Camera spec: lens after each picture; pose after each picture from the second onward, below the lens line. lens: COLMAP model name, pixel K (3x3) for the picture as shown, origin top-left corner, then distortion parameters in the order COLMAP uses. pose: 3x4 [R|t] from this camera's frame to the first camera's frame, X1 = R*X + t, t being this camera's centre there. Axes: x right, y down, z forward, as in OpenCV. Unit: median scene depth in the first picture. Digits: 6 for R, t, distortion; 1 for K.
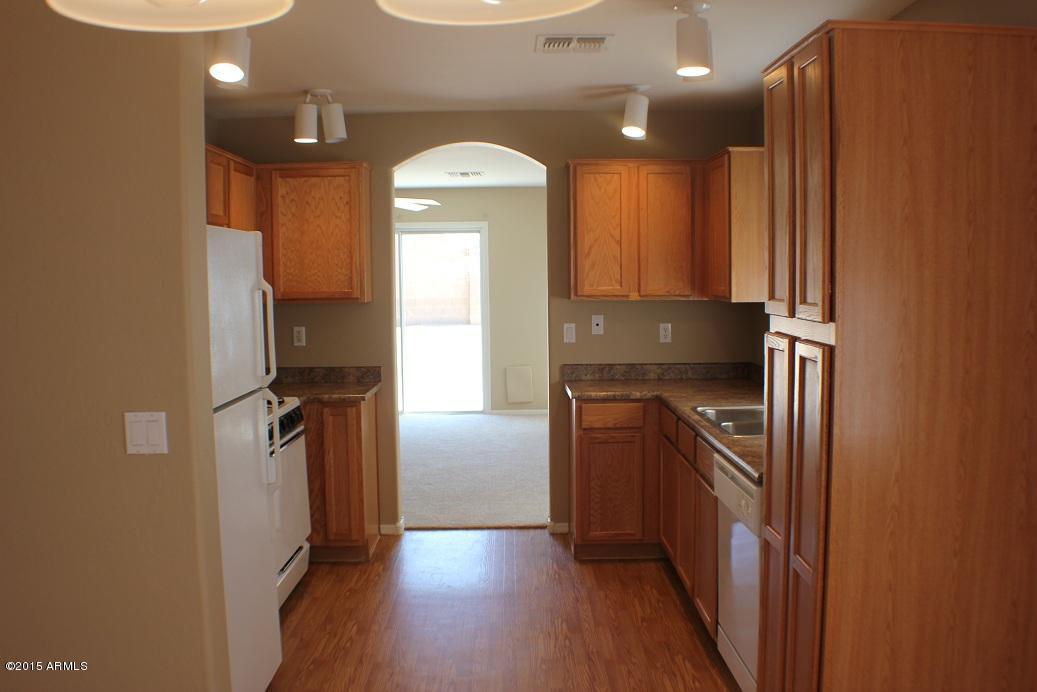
lens RADIAL K [[995.5, 0, 523.2], [0, 995.5, 353.6], [0, 0, 1]] dist [-0.172632, 0.000000]
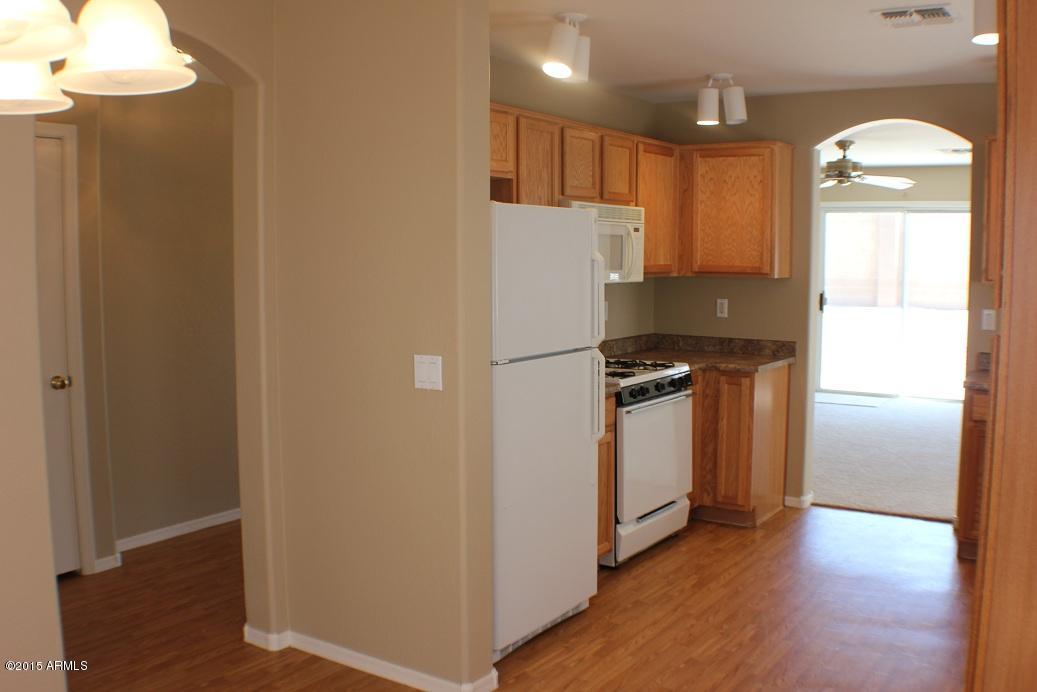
lens RADIAL K [[995.5, 0, 524.3], [0, 995.5, 348.7], [0, 0, 1]] dist [-0.172632, 0.000000]
pose [[0.829186, 0.069613, -0.554622, 0.198611], [-0.058902, 0.997572, 0.037148, -0.001039], [0.555861, 0.001866, 0.831273, 0.006012]]
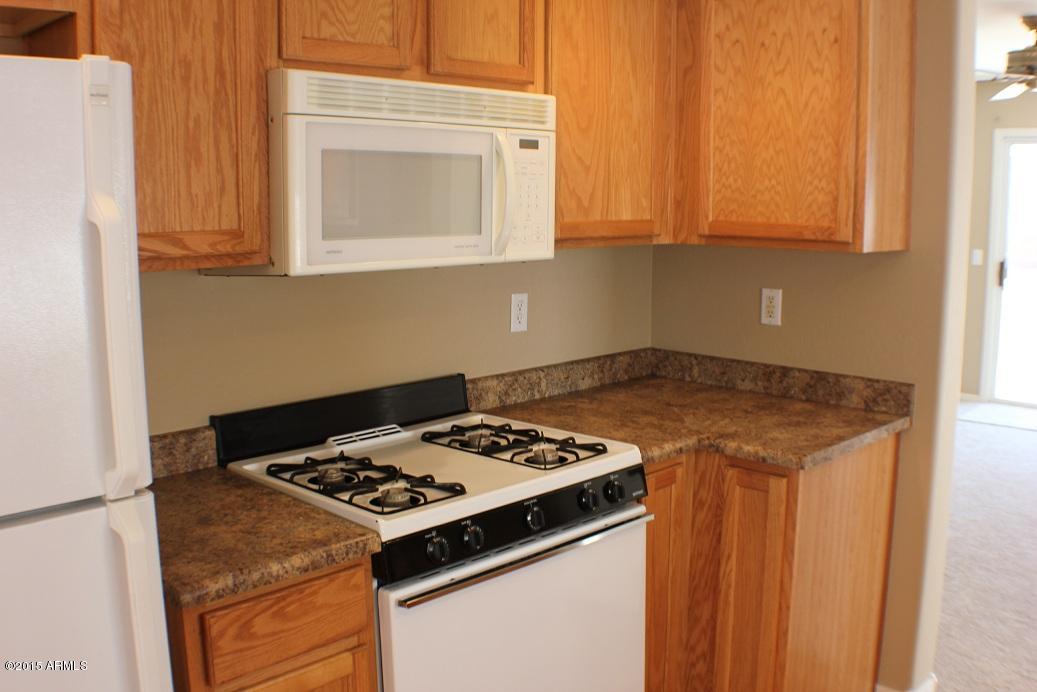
lens RADIAL K [[995.5, 0, 516.7], [0, 995.5, 346.8], [0, 0, 1]] dist [-0.172632, 0.000000]
pose [[0.706891, 0.120329, -0.697012, 0.051337], [-0.068965, 0.992453, 0.101390, -0.043099], [0.703952, -0.023602, 0.709855, 0.561852]]
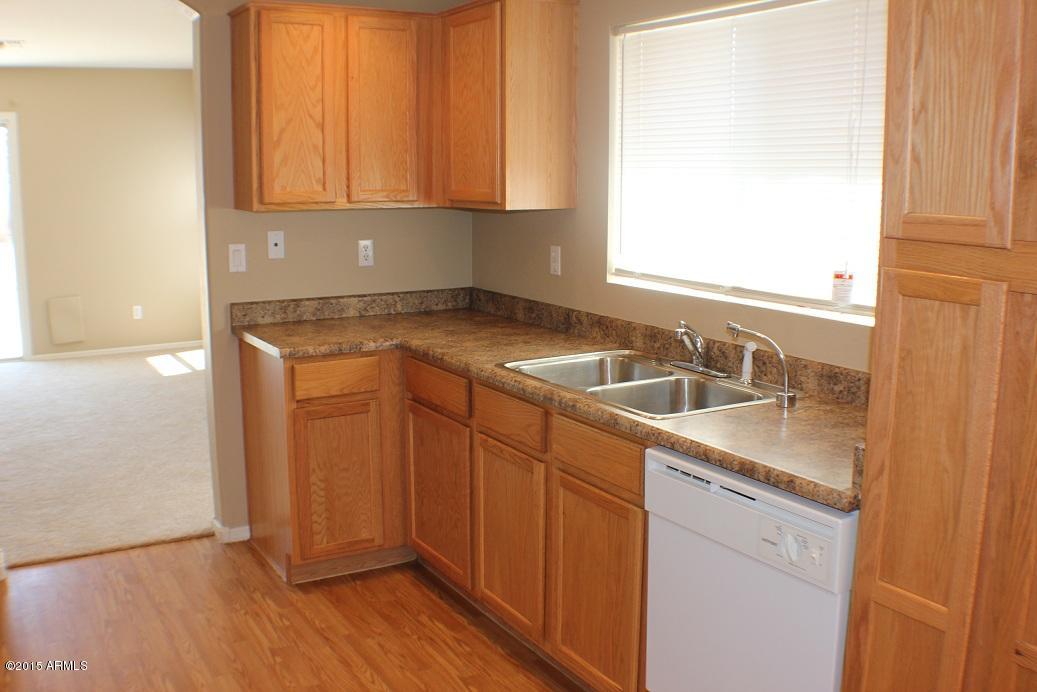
lens RADIAL K [[995.5, 0, 514.7], [0, 995.5, 346.6], [0, 0, 1]] dist [-0.172632, 0.000000]
pose [[0.870088, -0.075321, 0.487106, -0.131284], [0.031387, 0.994716, 0.097747, -0.021513], [-0.491895, -0.069760, 0.867855, 0.332504]]
